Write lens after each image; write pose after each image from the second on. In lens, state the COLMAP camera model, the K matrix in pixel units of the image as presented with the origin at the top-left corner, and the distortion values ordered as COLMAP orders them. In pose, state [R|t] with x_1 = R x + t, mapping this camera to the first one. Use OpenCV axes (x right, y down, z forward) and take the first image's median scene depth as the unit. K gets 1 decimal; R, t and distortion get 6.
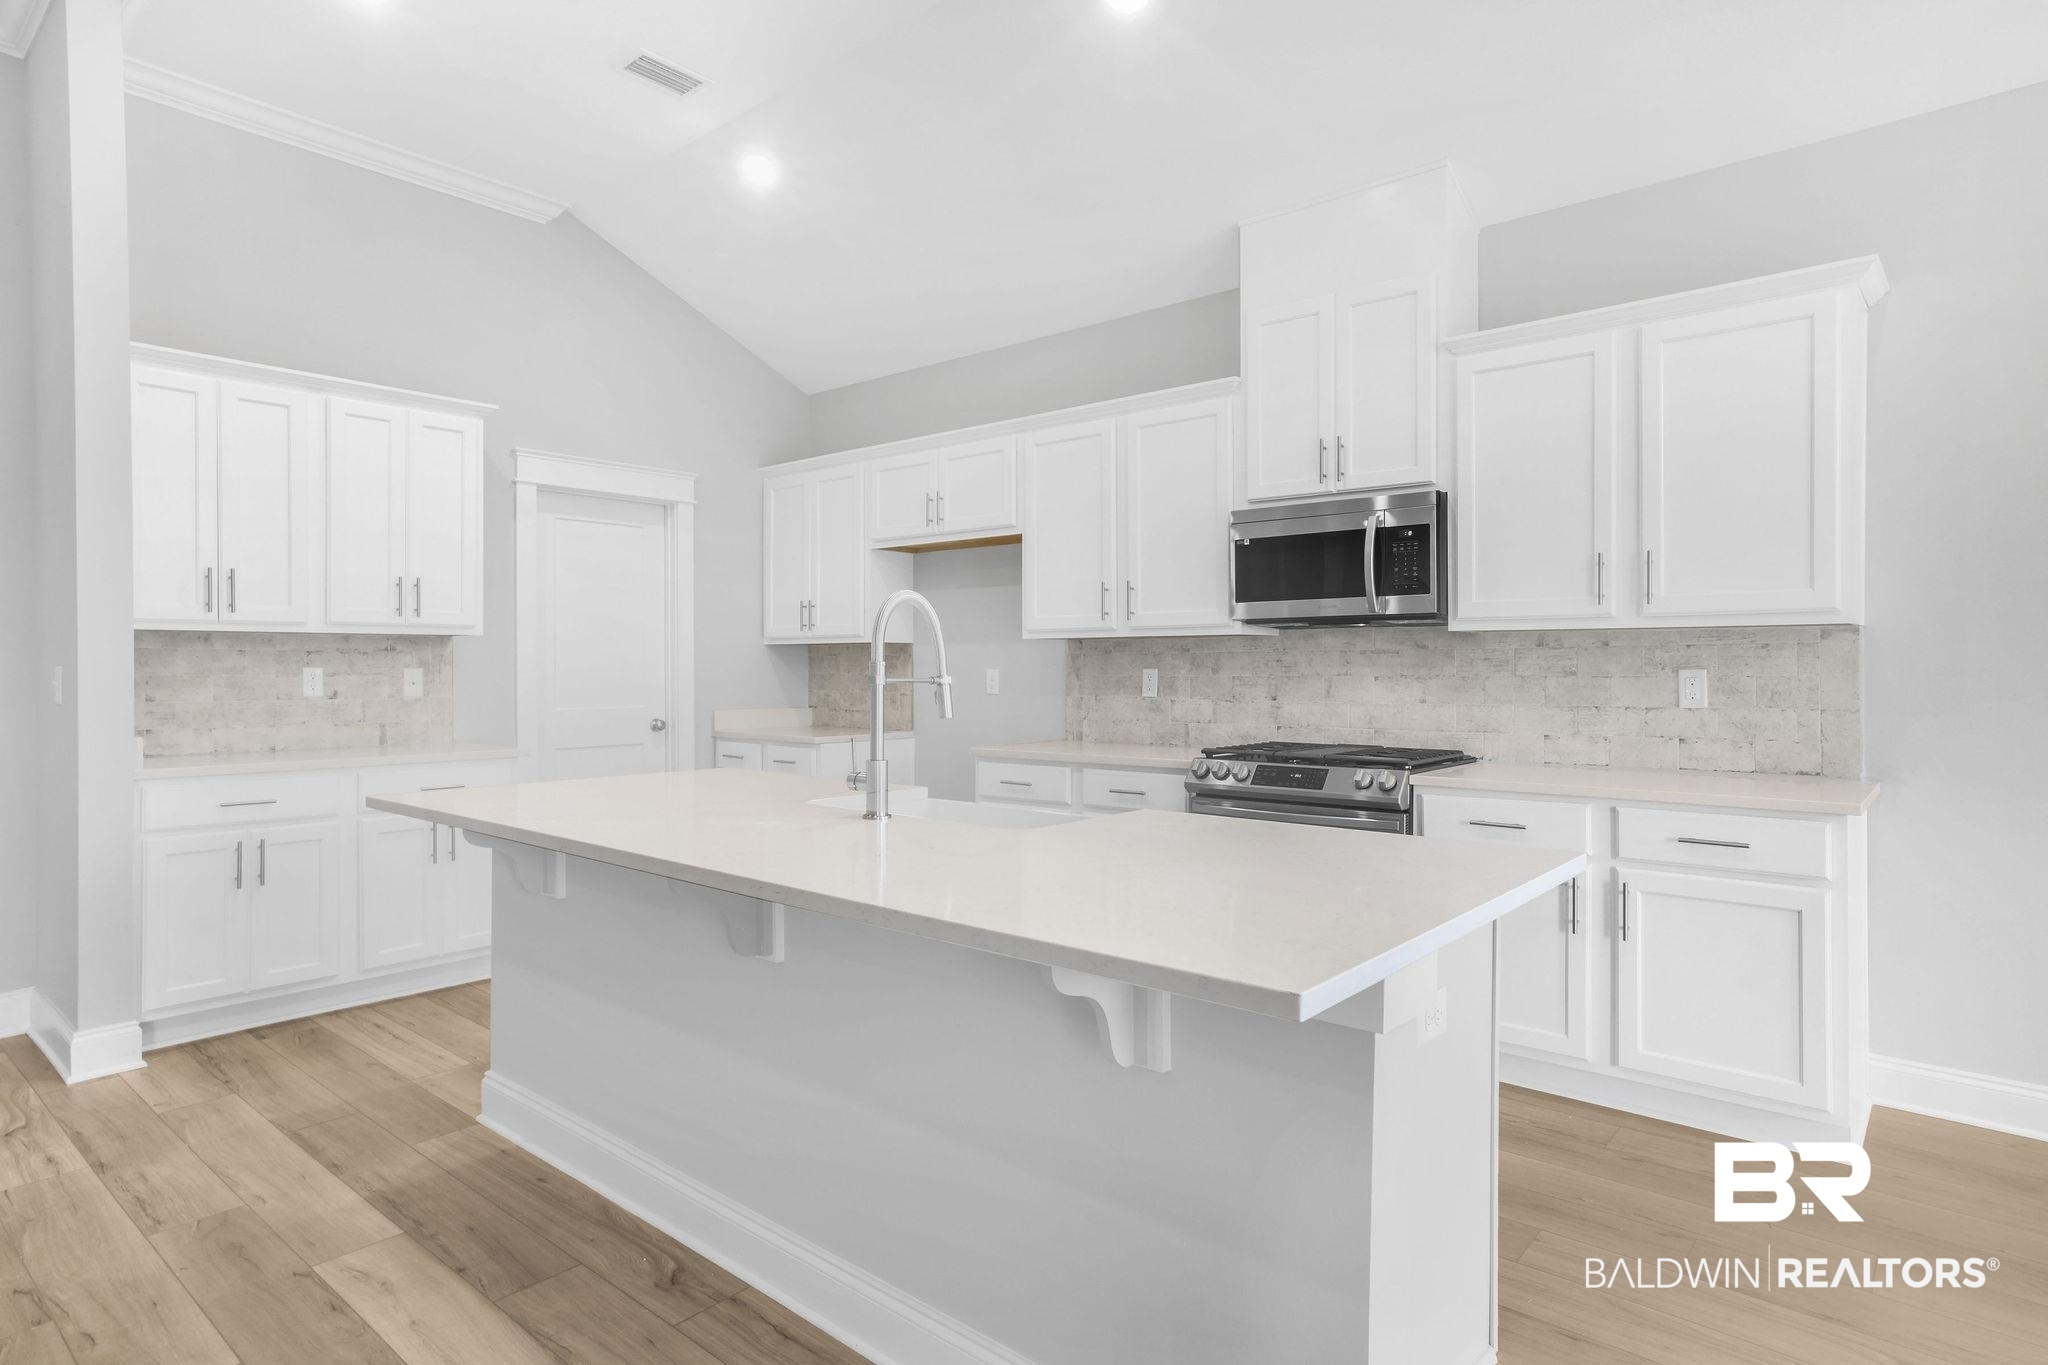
lens RADIAL K [[1112.7, 0, 1024.0], [0, 1112.7, 682.5], [0, 0, 1]] dist [-0.003318, 0.014712]
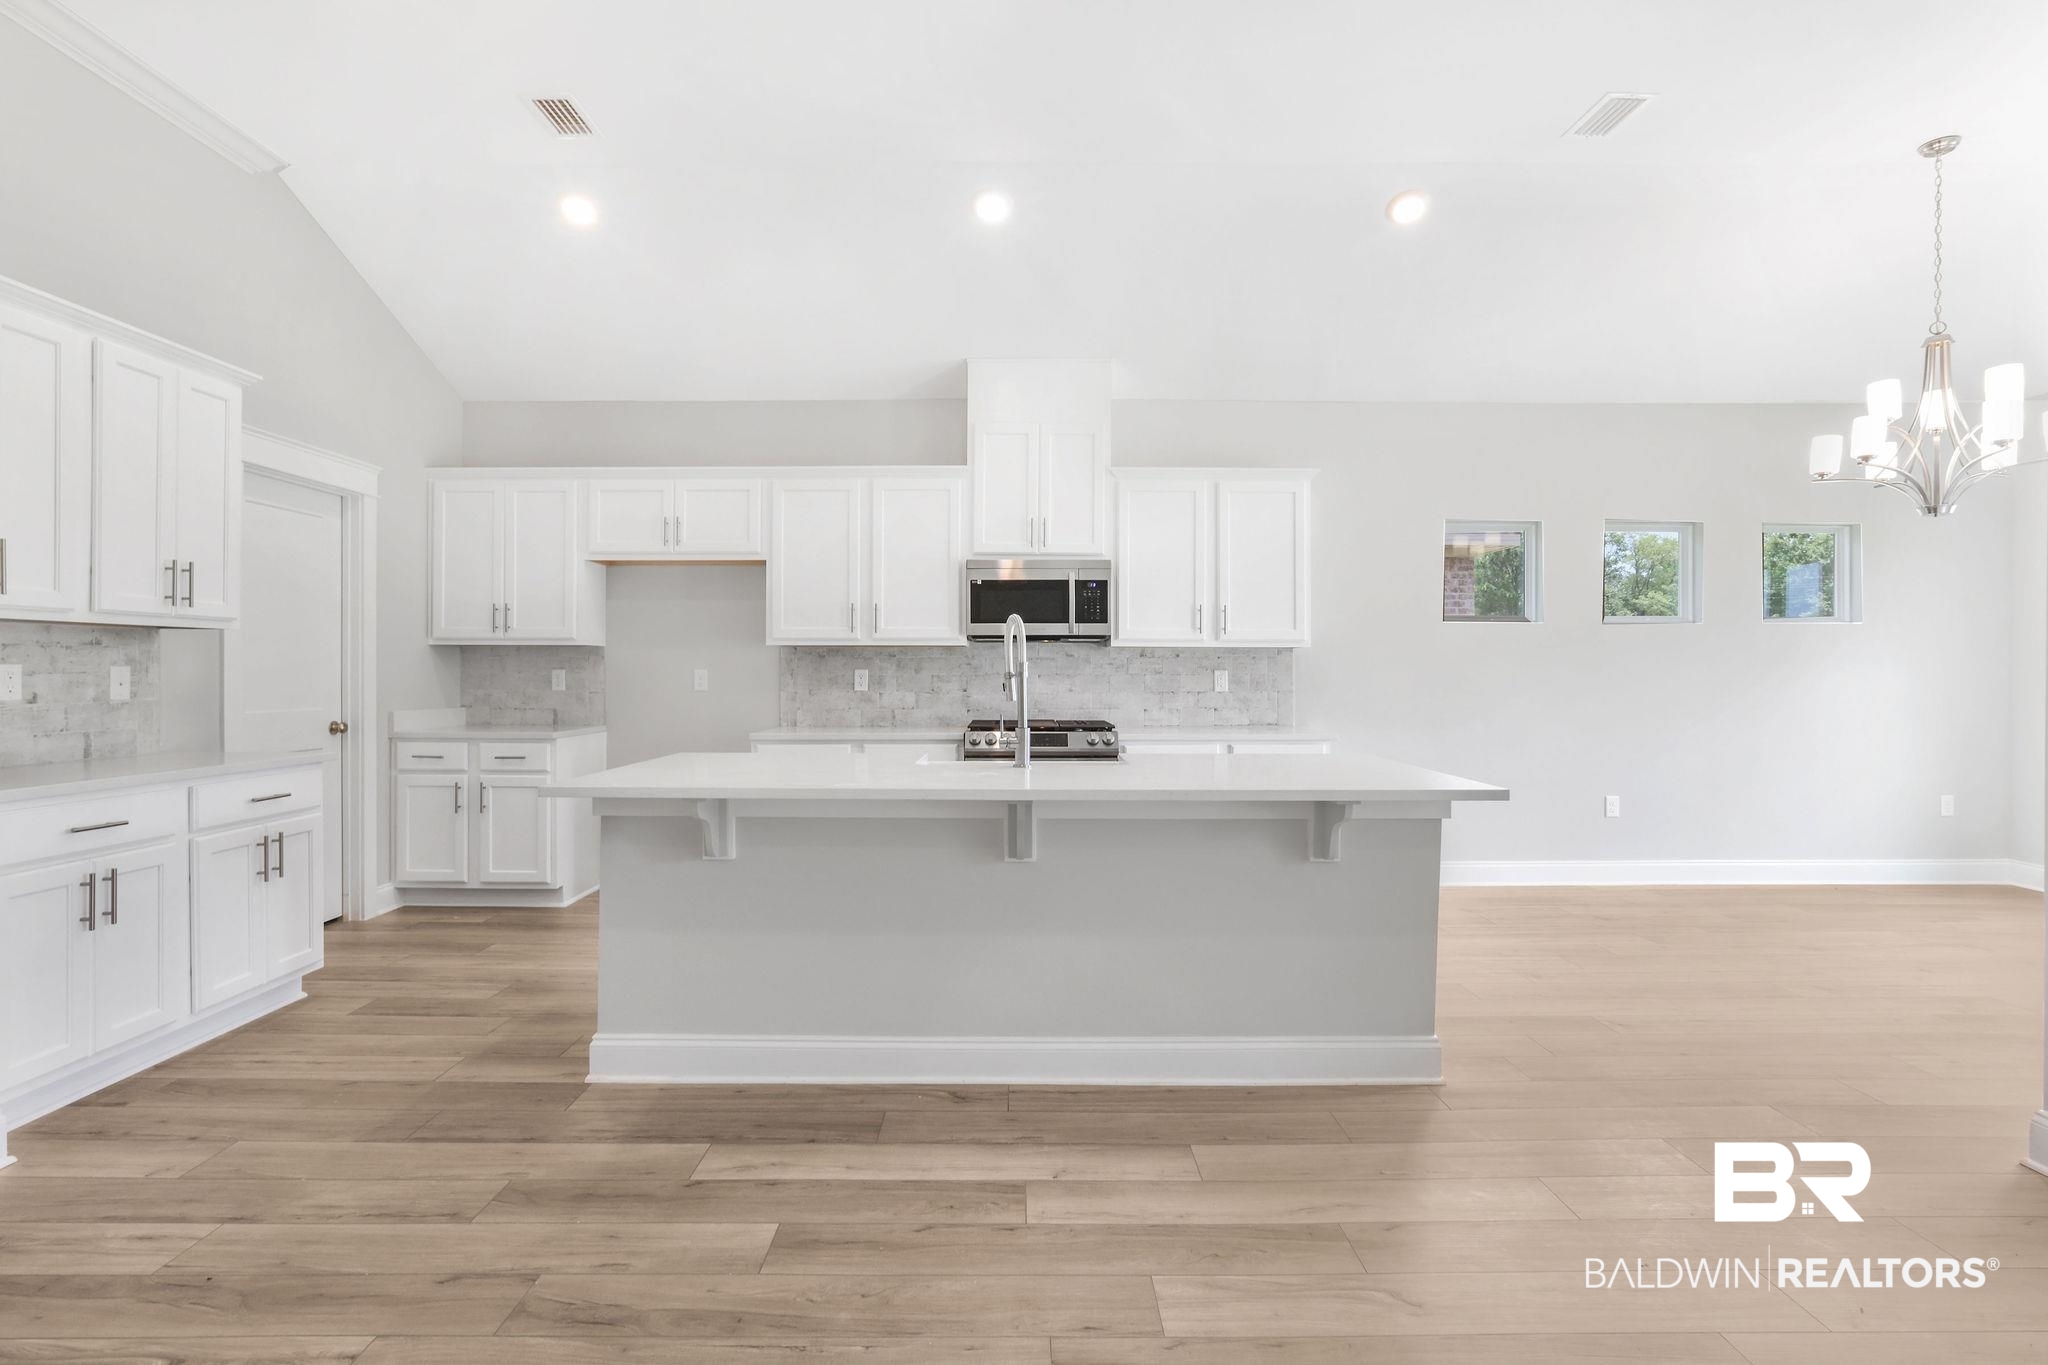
lens RADIAL K [[959.3, 0, 1024.0], [0, 959.3, 682.5], [0, 0, 1]] dist [0.001761, 0.000432]
pose [[0.765520, -0.005512, 0.643388, -0.573105], [0.006433, 0.999979, 0.000913, 0.003941], [-0.643380, 0.003440, 0.765540, 0.004827]]
